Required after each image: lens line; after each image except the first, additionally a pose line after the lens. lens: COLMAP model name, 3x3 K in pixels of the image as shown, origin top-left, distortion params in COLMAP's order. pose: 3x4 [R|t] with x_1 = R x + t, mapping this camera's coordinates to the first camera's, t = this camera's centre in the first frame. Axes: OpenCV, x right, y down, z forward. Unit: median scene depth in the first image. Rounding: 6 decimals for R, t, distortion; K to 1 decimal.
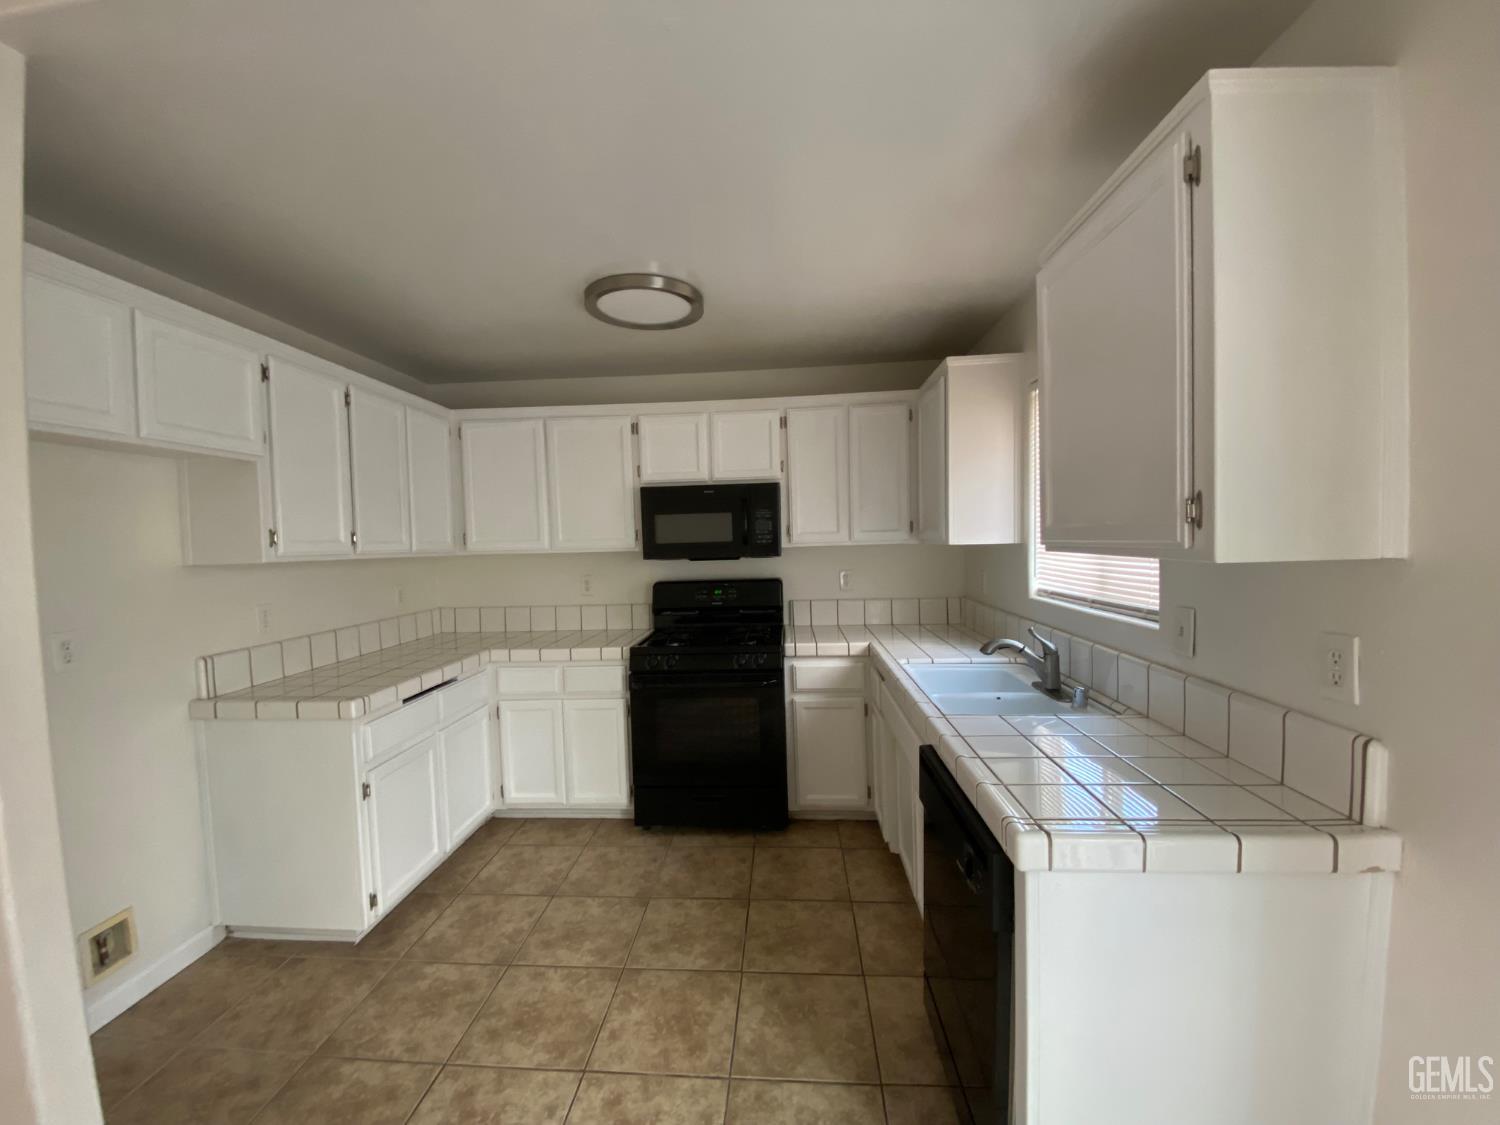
lens RADIAL K [[608.4, 0, 746.0], [0, 608.4, 561.4], [0, 0, 1]] dist [0.013135, -0.016771]
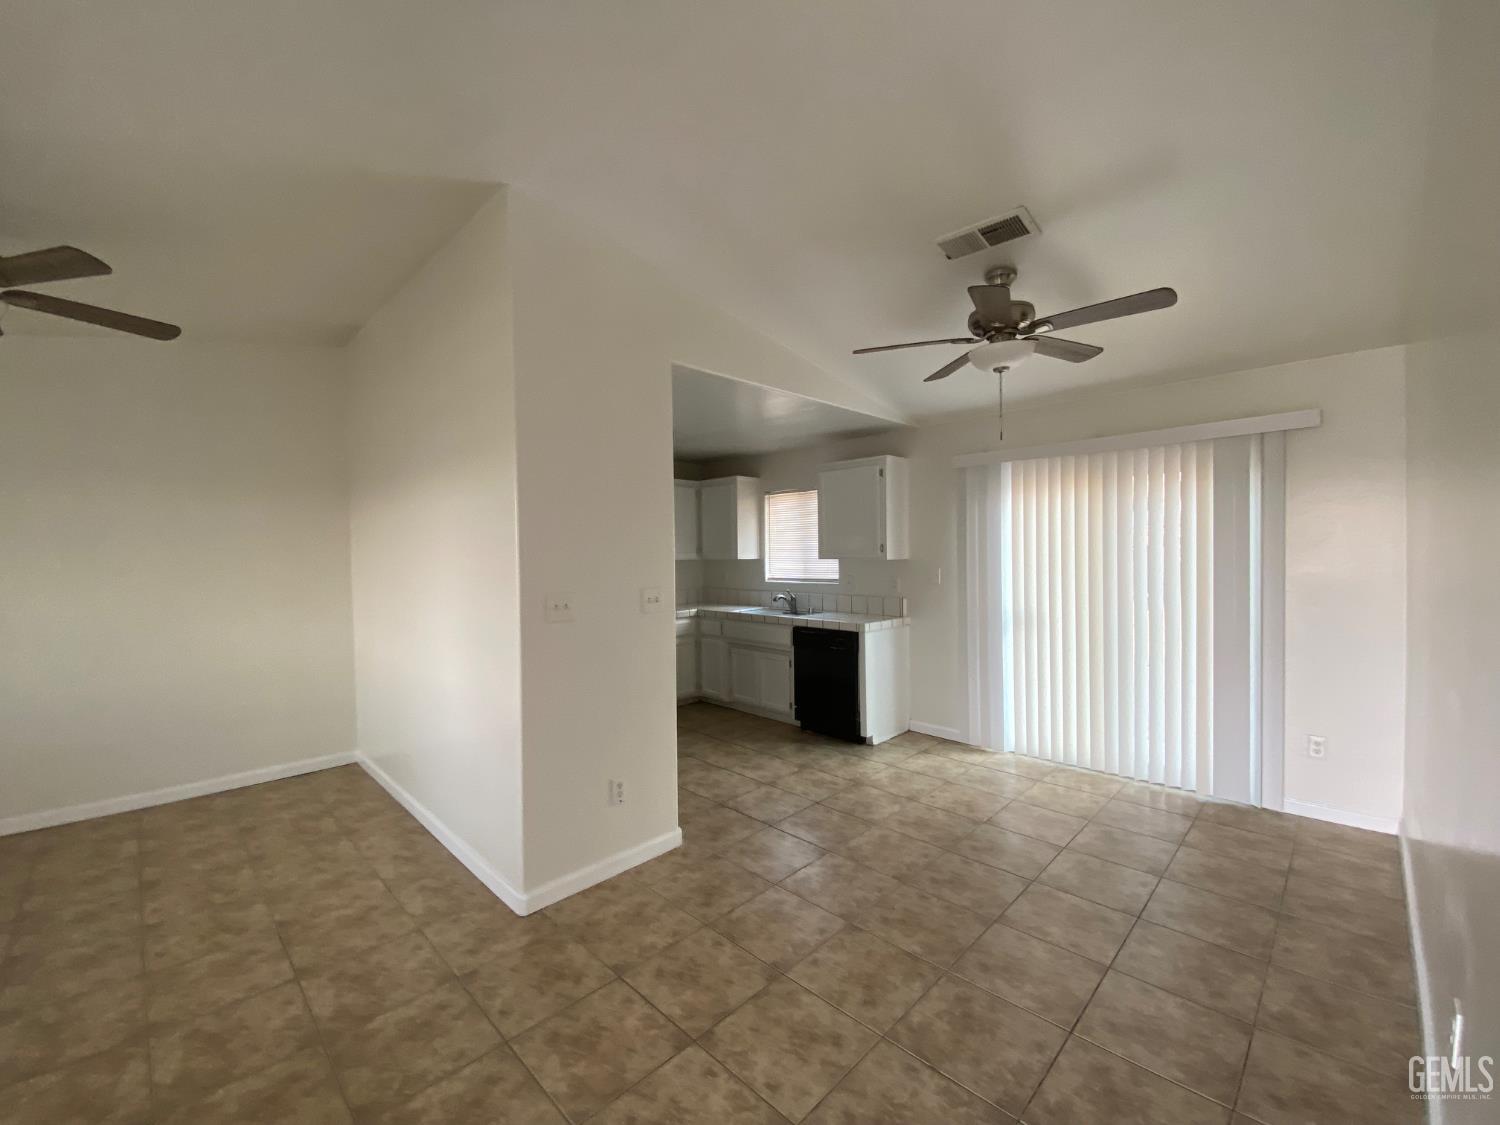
lens RADIAL K [[608.4, 0, 742.6], [0, 608.4, 563.1], [0, 0, 1]] dist [0.013135, -0.016771]
pose [[0.652111, -0.000596, 0.758123, -1.242531], [0.030205, 0.999226, -0.025196, 0.039995], [-0.757521, 0.039329, 0.651625, -0.421336]]
